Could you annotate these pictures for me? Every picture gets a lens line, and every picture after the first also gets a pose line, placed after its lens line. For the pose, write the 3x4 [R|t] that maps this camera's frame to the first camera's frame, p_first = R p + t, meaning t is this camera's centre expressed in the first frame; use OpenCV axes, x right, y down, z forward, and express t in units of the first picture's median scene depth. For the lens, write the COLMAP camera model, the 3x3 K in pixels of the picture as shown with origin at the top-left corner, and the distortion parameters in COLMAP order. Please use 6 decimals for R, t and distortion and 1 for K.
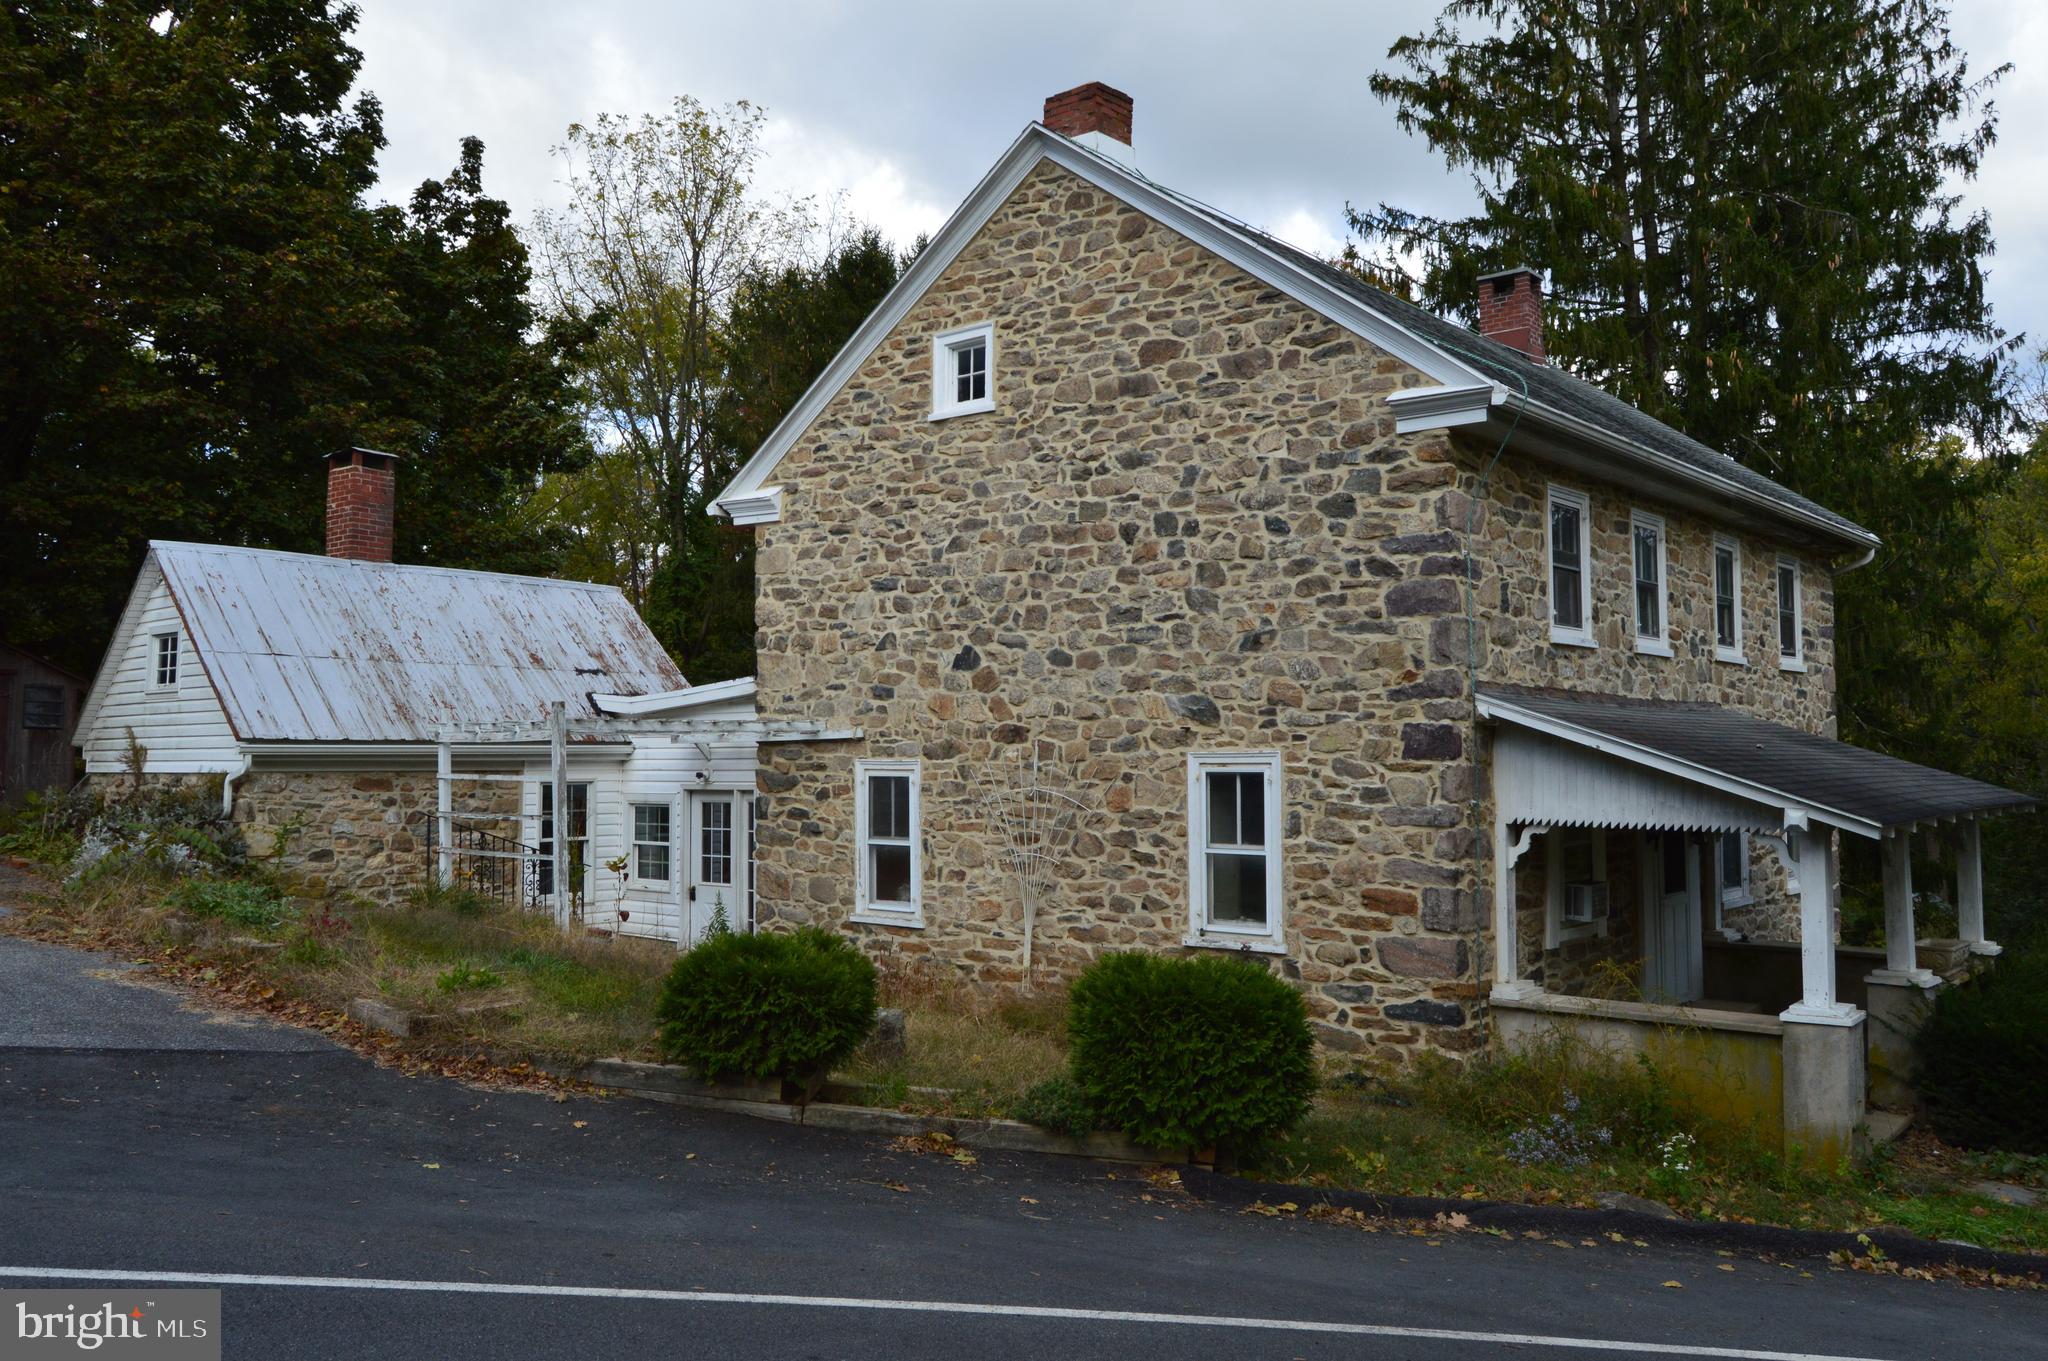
lens RADIAL K [[1604.7, 0, 1034.0], [0, 1604.7, 682.8], [0, 0, 1]] dist [-0.020175, 0.013748]
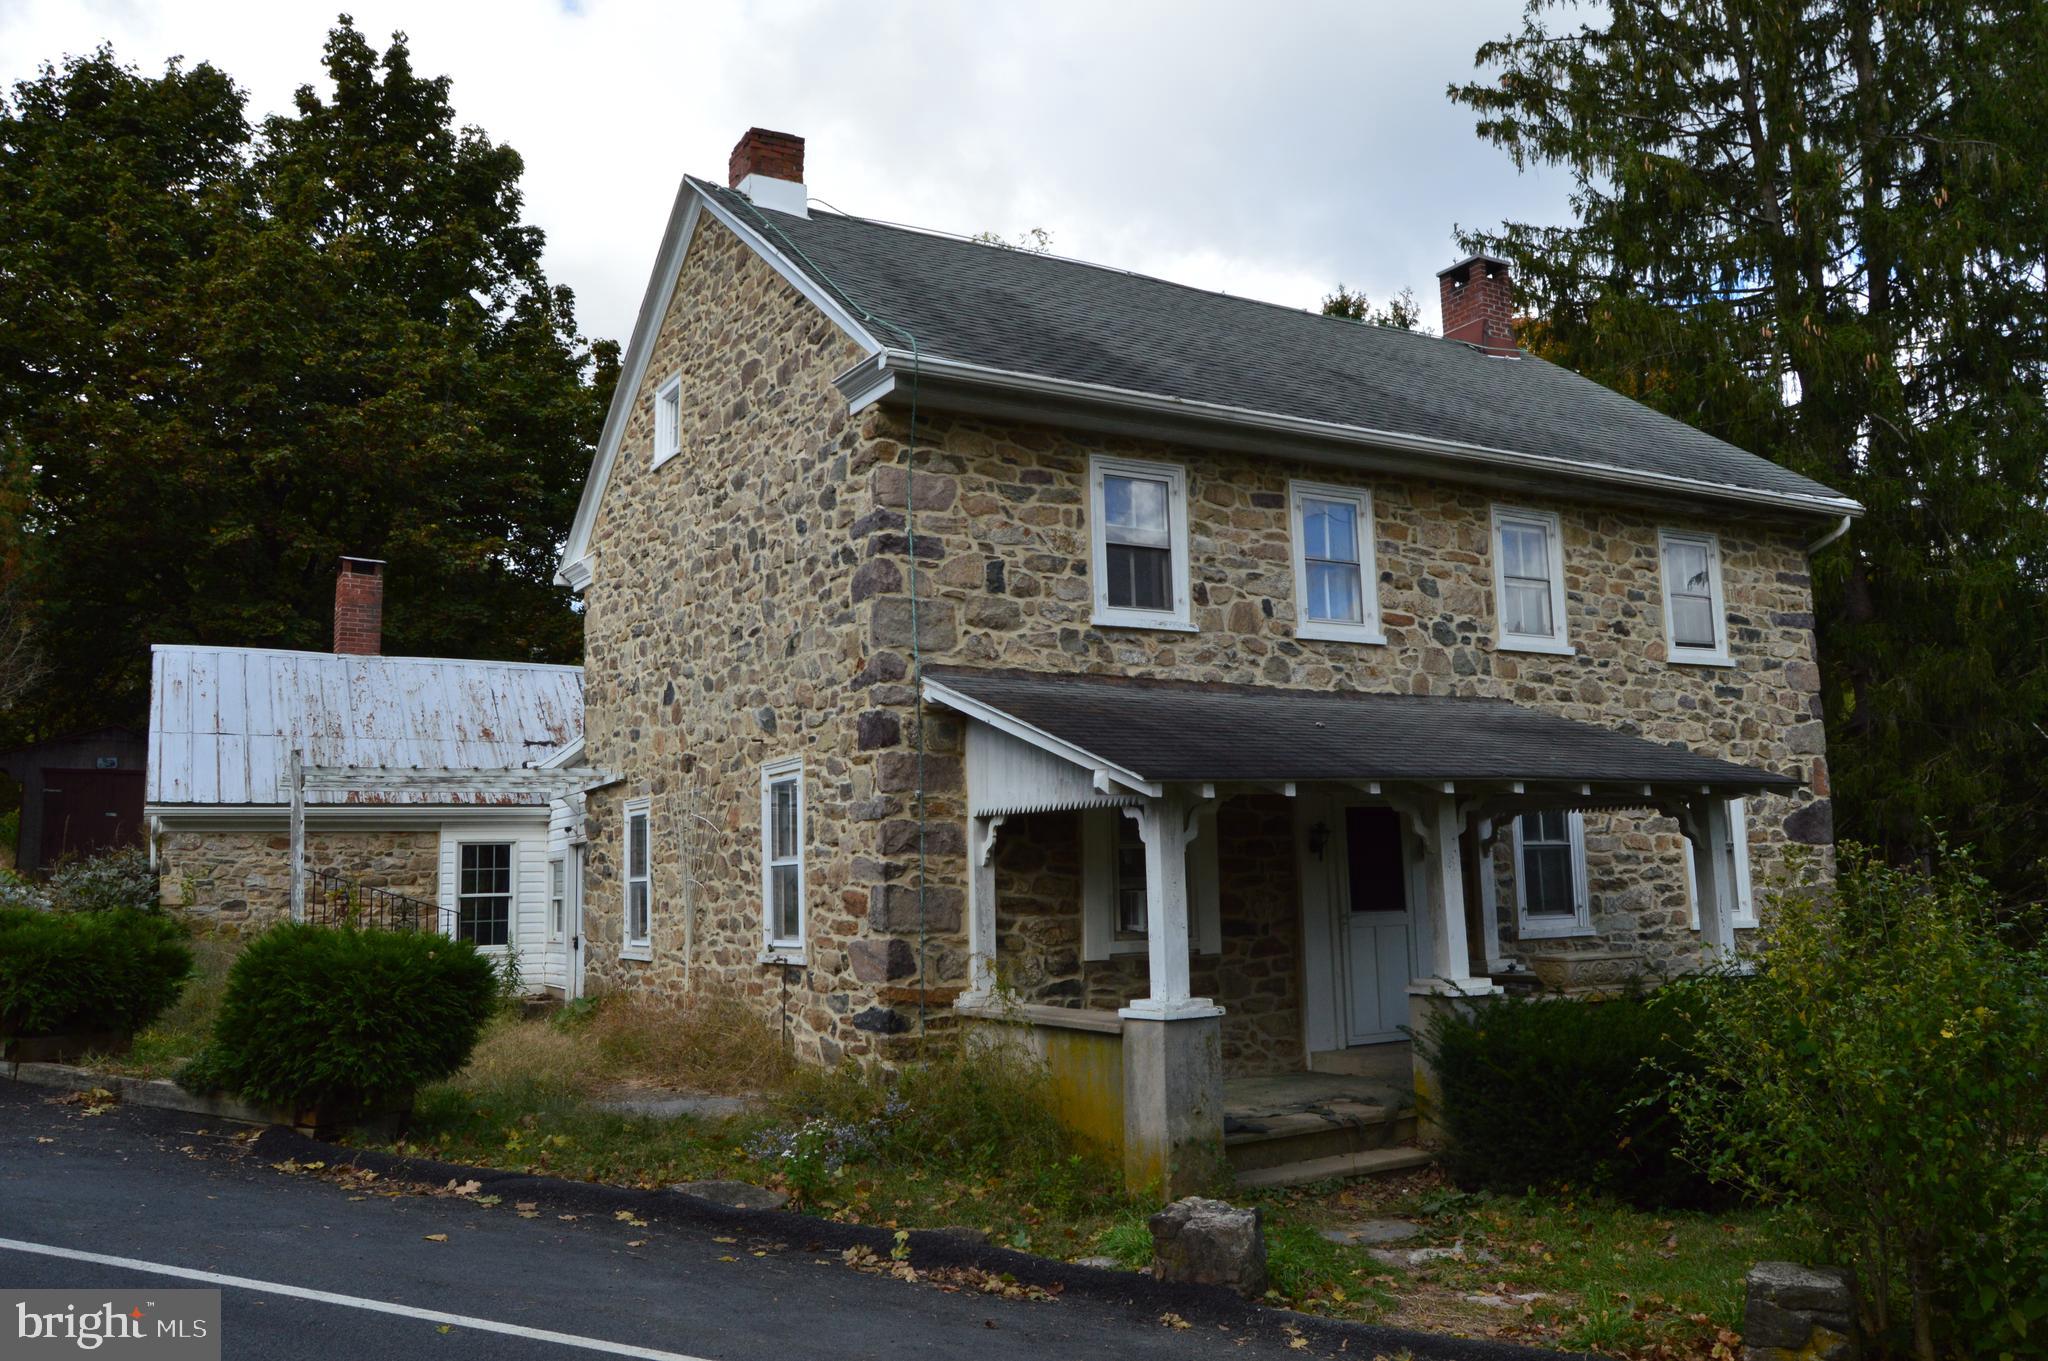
lens RADIAL K [[1604.7, 0, 1034.0], [0, 1604.7, 682.8], [0, 0, 1]] dist [-0.020175, 0.013748]
pose [[0.943954, -0.064404, -0.323734, 0.510597], [0.039496, 0.995772, -0.082938, 0.072042], [0.327707, 0.065503, 0.942506, 0.108826]]
